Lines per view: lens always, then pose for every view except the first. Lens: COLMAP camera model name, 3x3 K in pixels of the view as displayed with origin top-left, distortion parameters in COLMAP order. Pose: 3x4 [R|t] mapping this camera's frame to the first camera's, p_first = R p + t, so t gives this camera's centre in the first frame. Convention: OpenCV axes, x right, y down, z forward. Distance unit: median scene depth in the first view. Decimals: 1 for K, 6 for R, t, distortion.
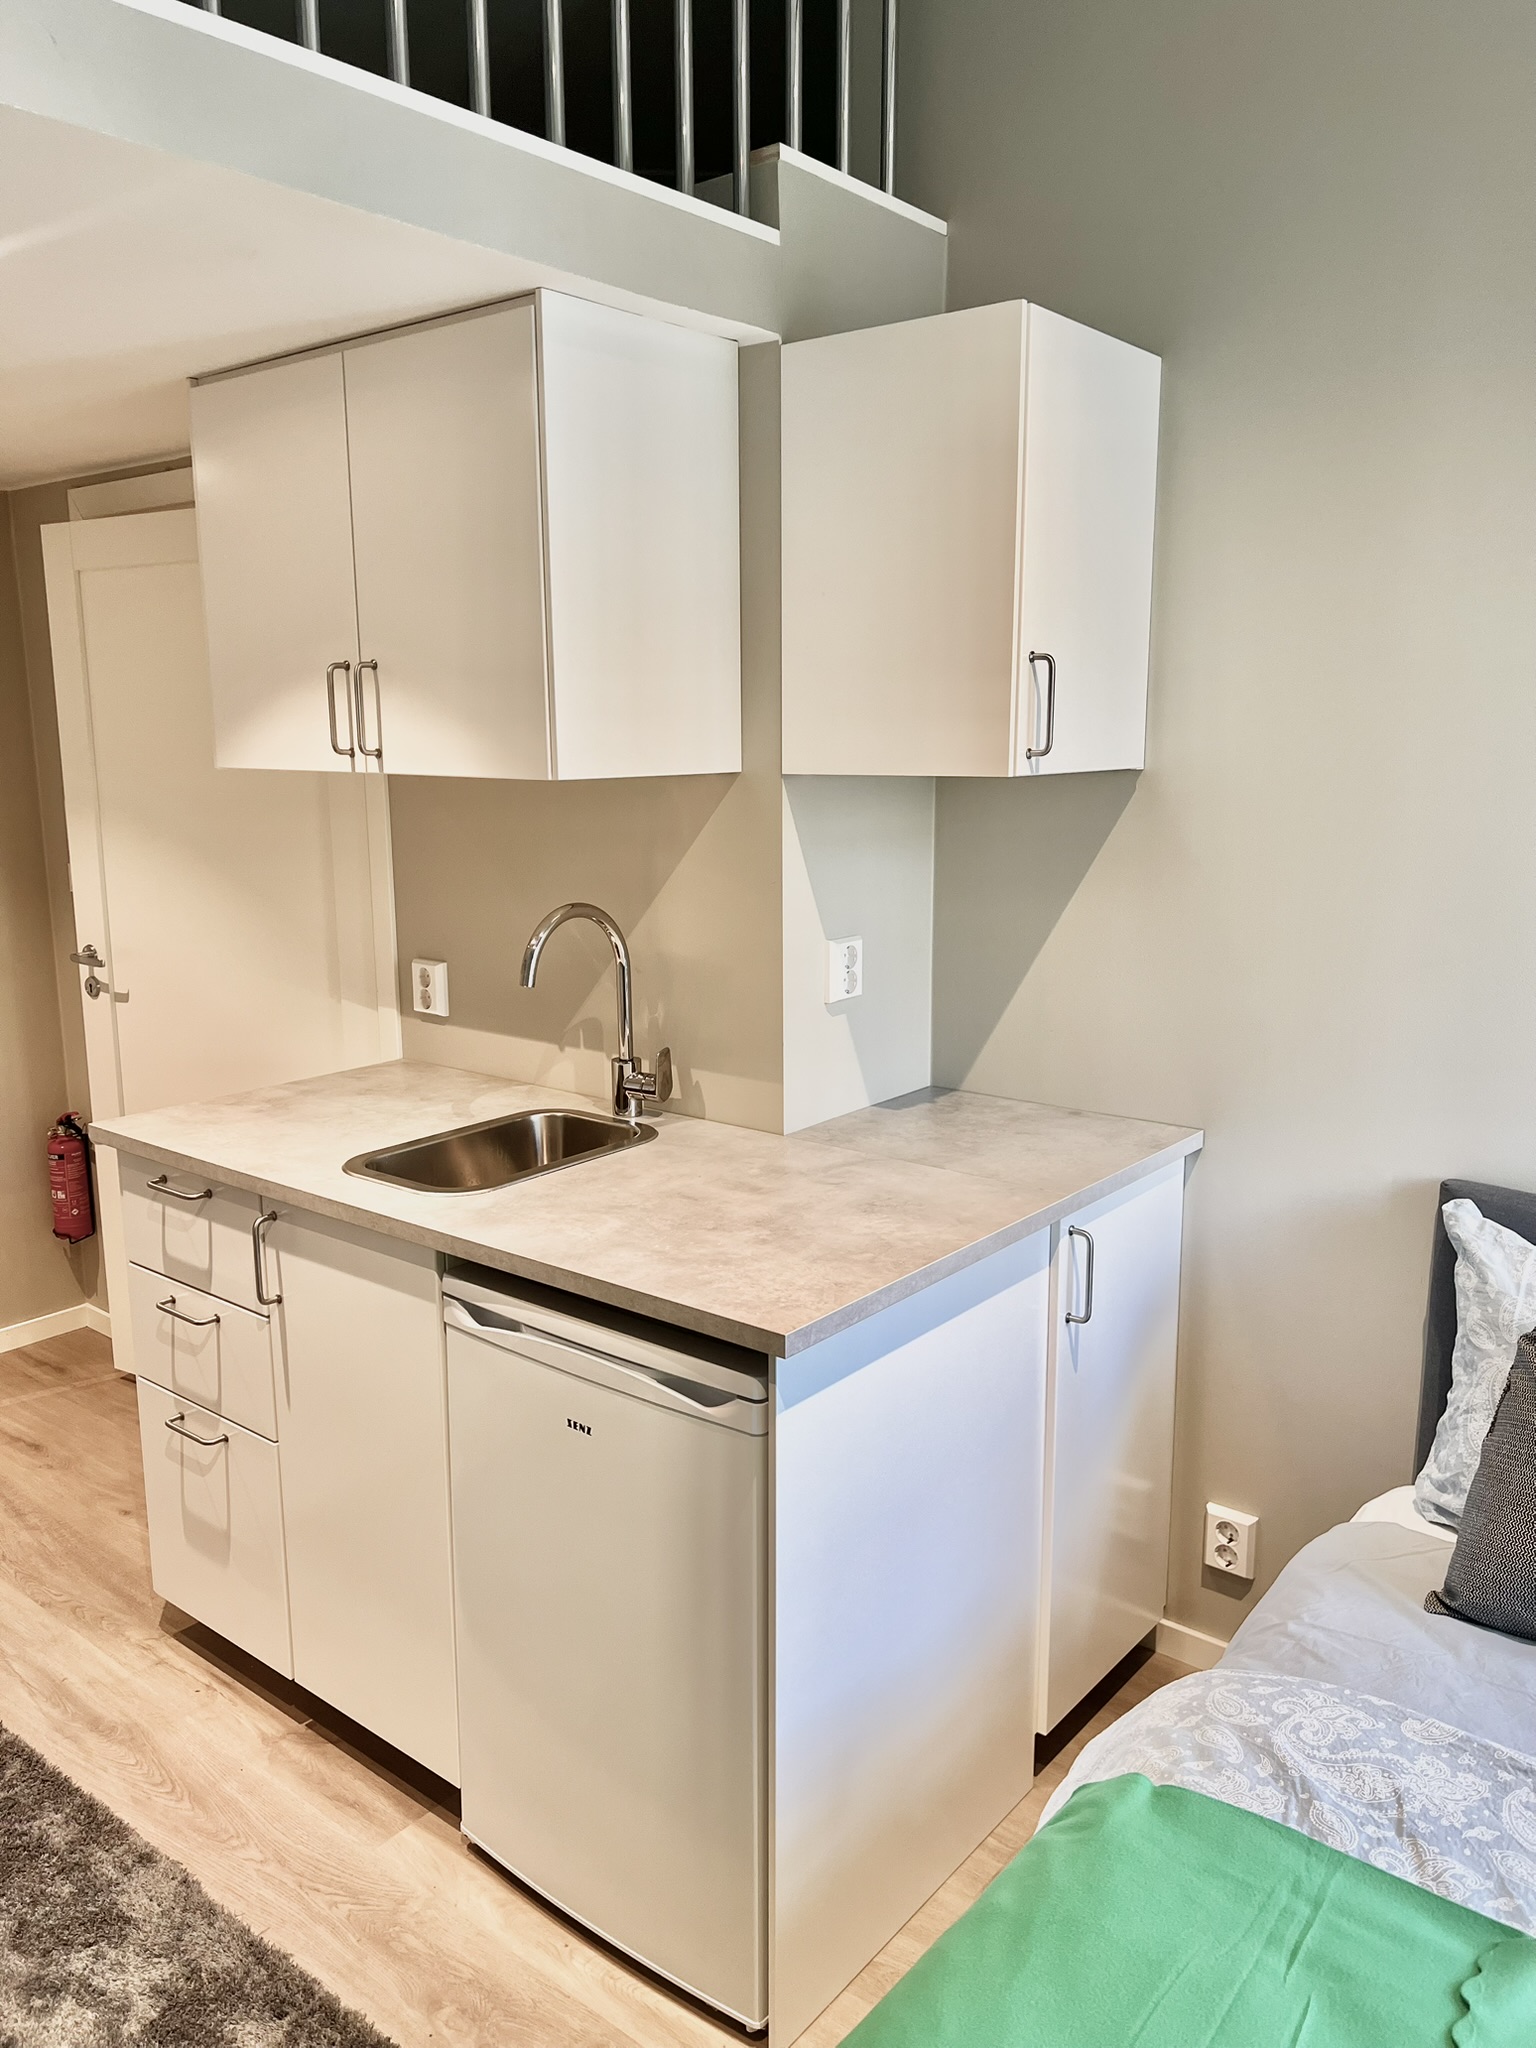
lens RADIAL K [[1567.3, 0, 772.1], [0, 1567.3, 1034.0], [0, 0, 1]] dist [0.046258, -0.056061]
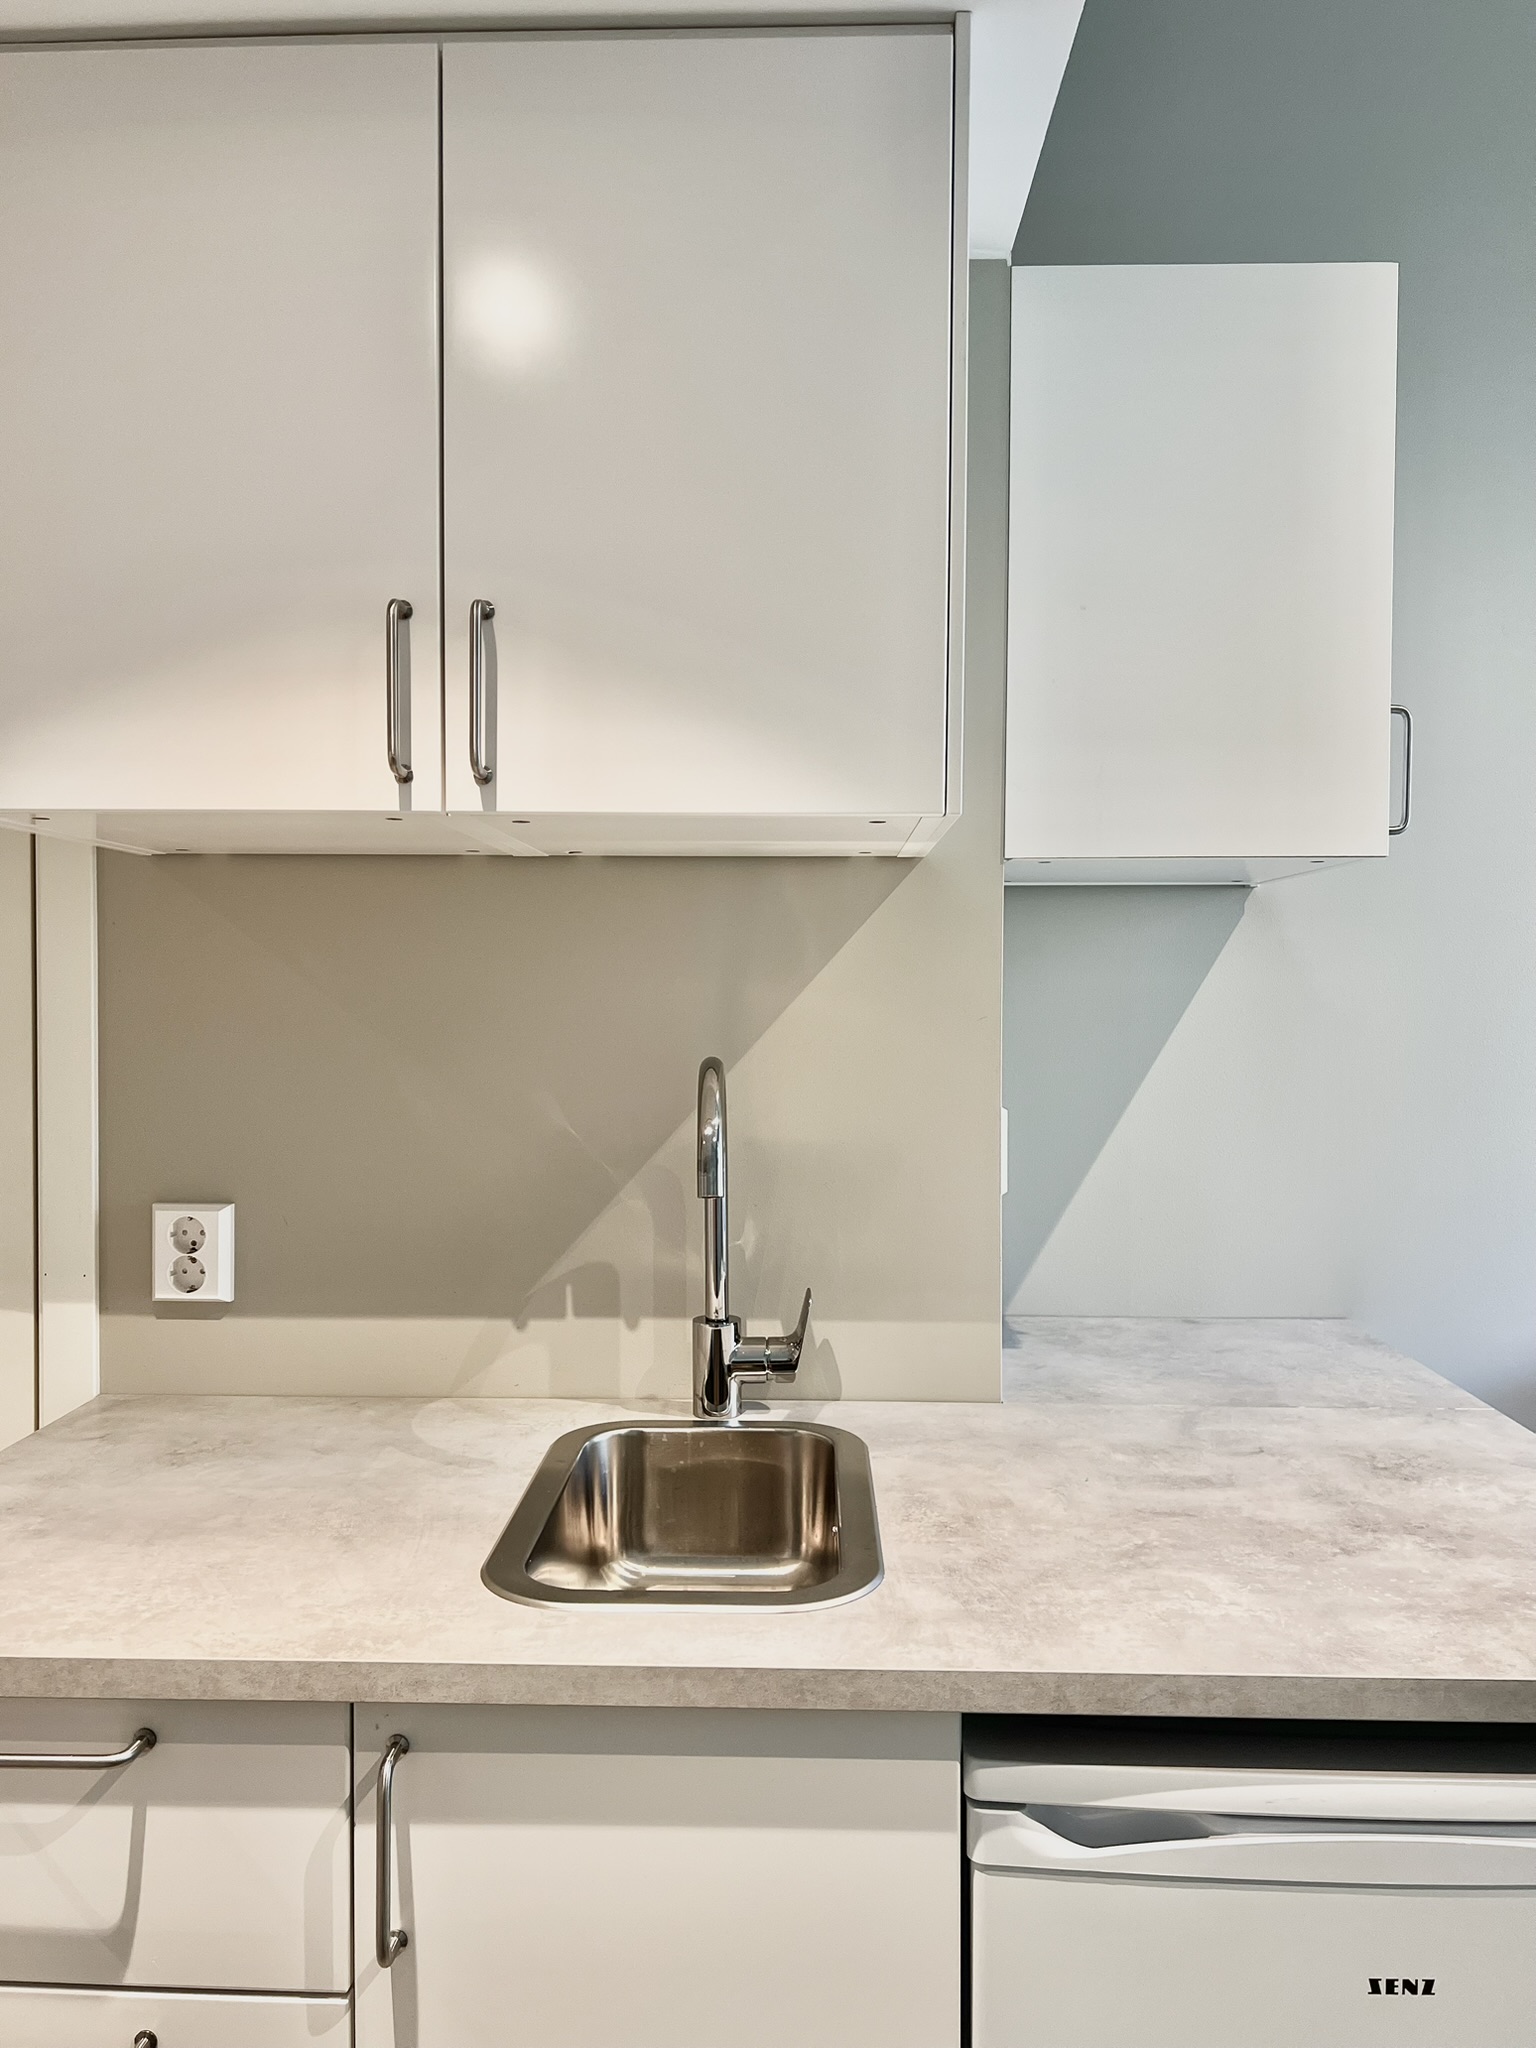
lens RADIAL K [[1567.3, 0, 772.1], [0, 1567.3, 1034.0], [0, 0, 1]] dist [0.046258, -0.056061]
pose [[0.791403, -0.008572, 0.611234, -0.508910], [0.110770, 0.985359, -0.129603, -0.013953], [-0.601175, 0.170275, 0.780766, 0.556591]]
